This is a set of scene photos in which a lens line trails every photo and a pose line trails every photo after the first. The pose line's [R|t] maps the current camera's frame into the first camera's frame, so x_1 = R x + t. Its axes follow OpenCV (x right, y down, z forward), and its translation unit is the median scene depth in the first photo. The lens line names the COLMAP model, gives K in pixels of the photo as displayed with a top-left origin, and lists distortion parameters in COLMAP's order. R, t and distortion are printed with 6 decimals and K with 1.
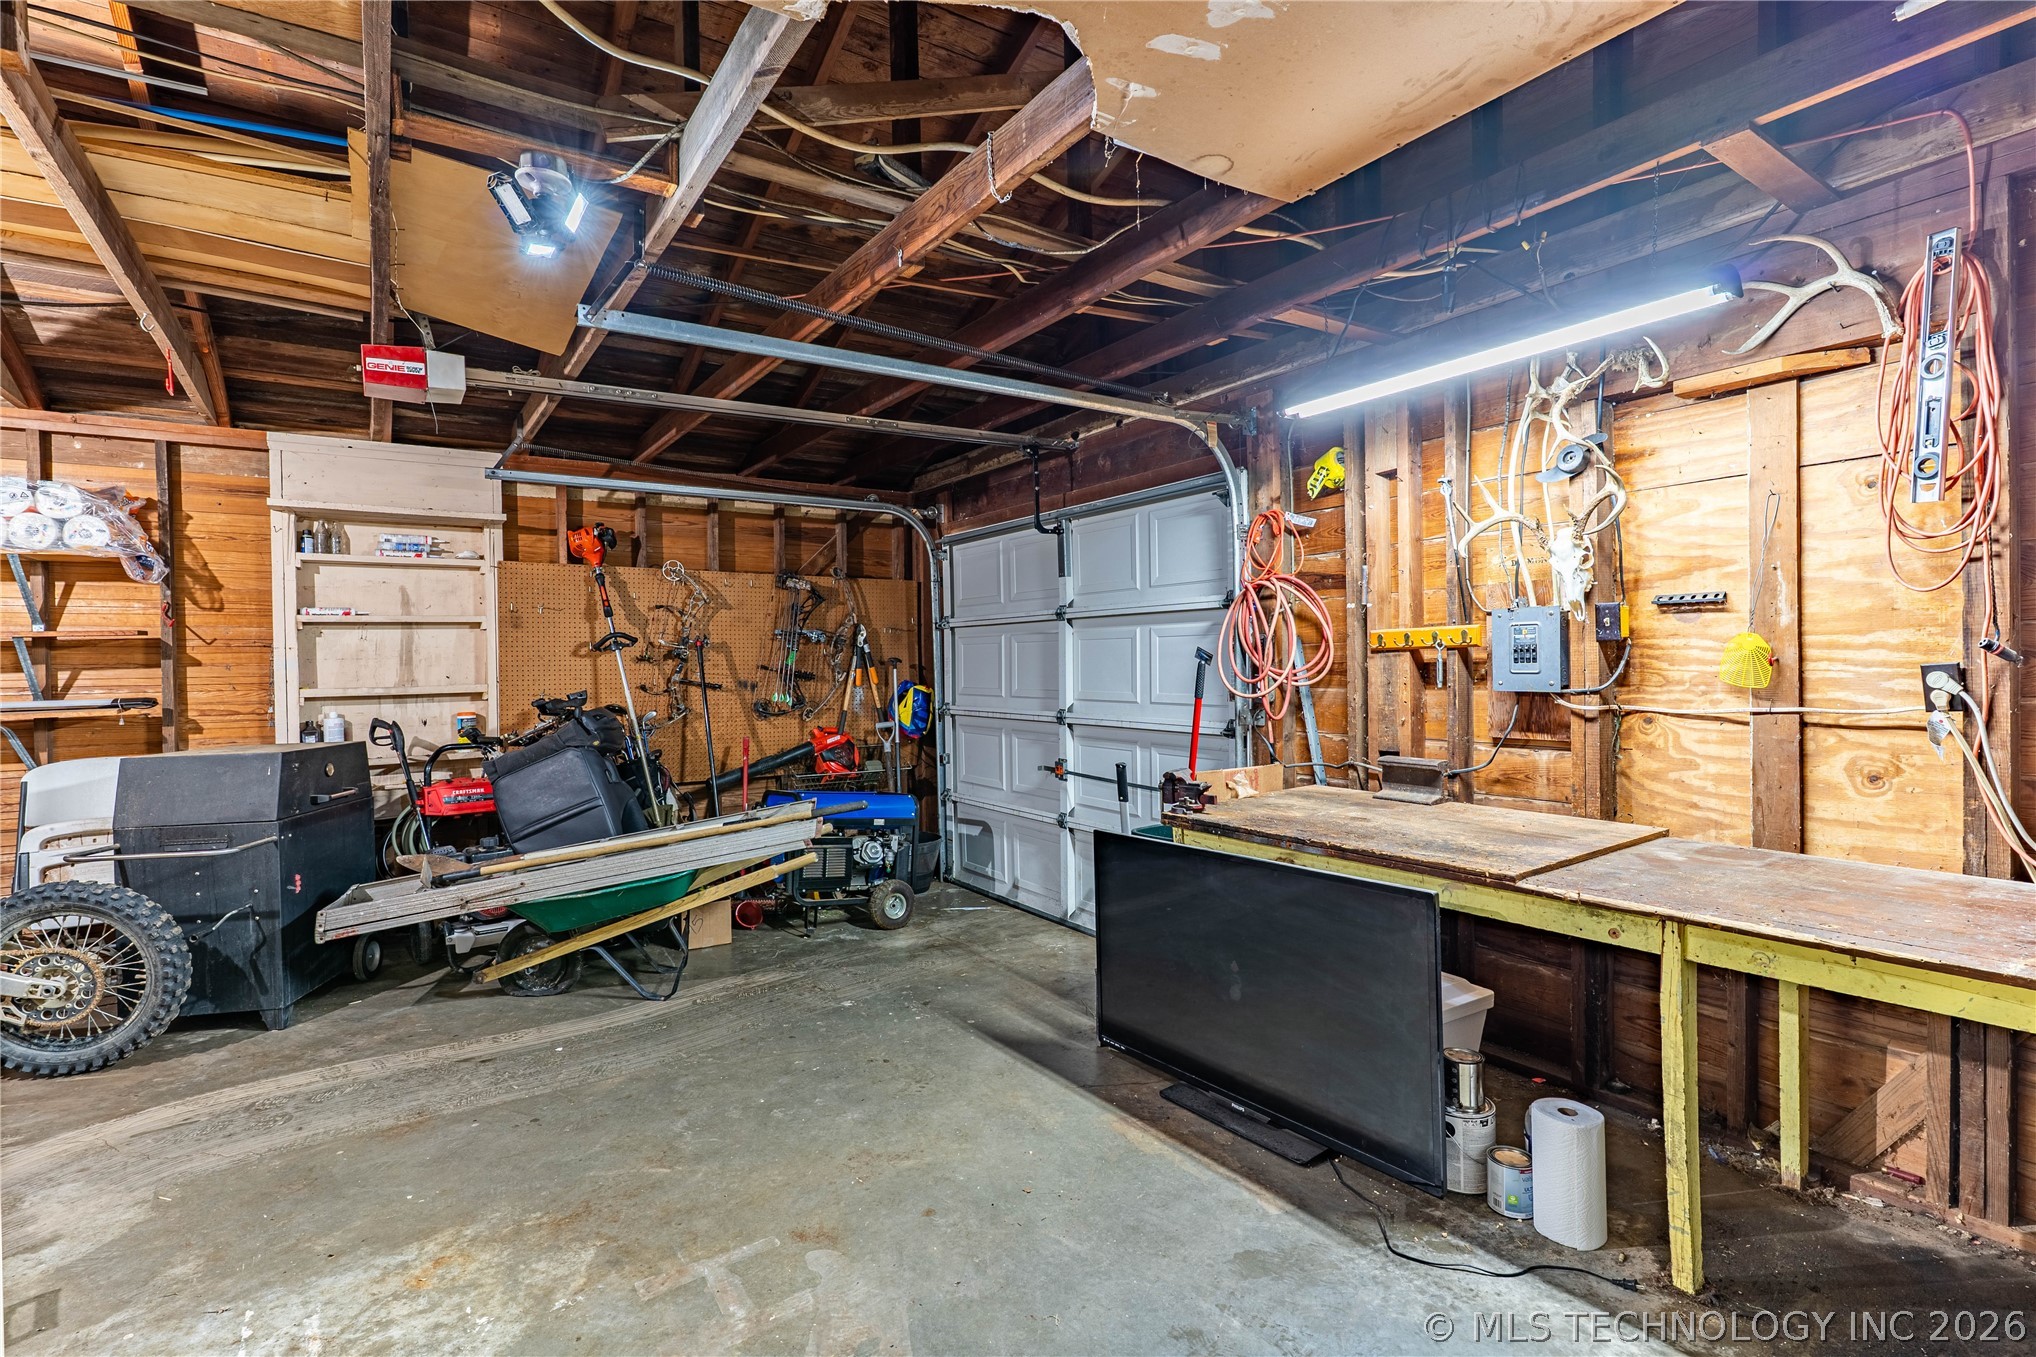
lens RADIAL K [[973.3, 0, 1019.0], [0, 973.3, 671.9], [0, 0, 1]] dist [0.003401, 0.000528]
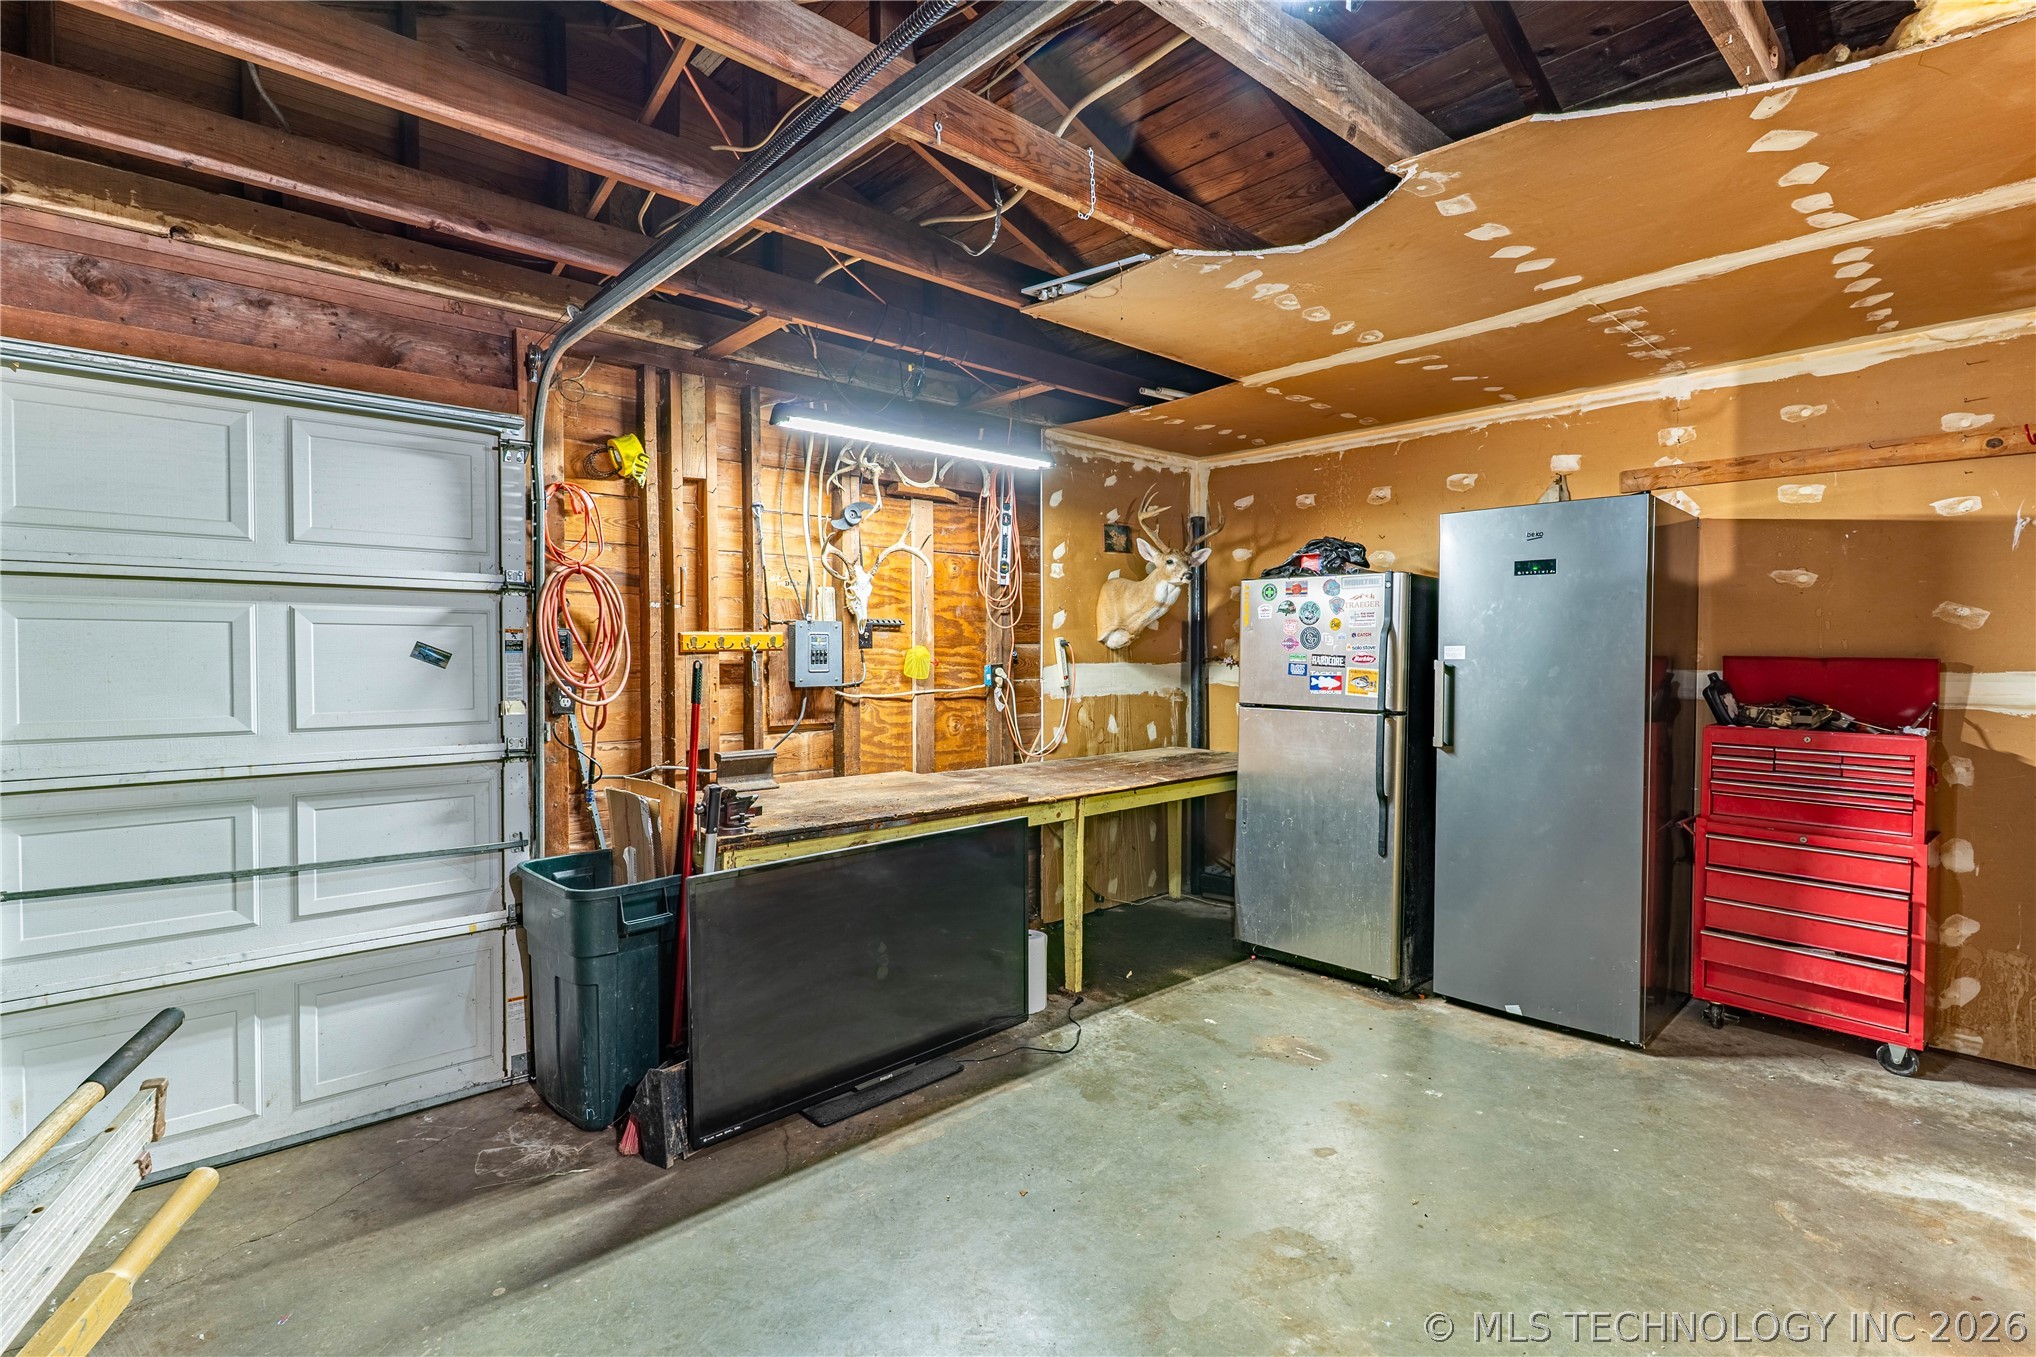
lens RADIAL K [[973.3, 0, 1017.0], [0, 973.3, 673.4], [0, 0, 1]] dist [0.003401, 0.000528]
pose [[-0.151791, -0.005407, 0.988398, -0.865306], [0.015374, 0.999851, 0.007830, -0.003354], [-0.988293, 0.016384, -0.151685, 1.027058]]
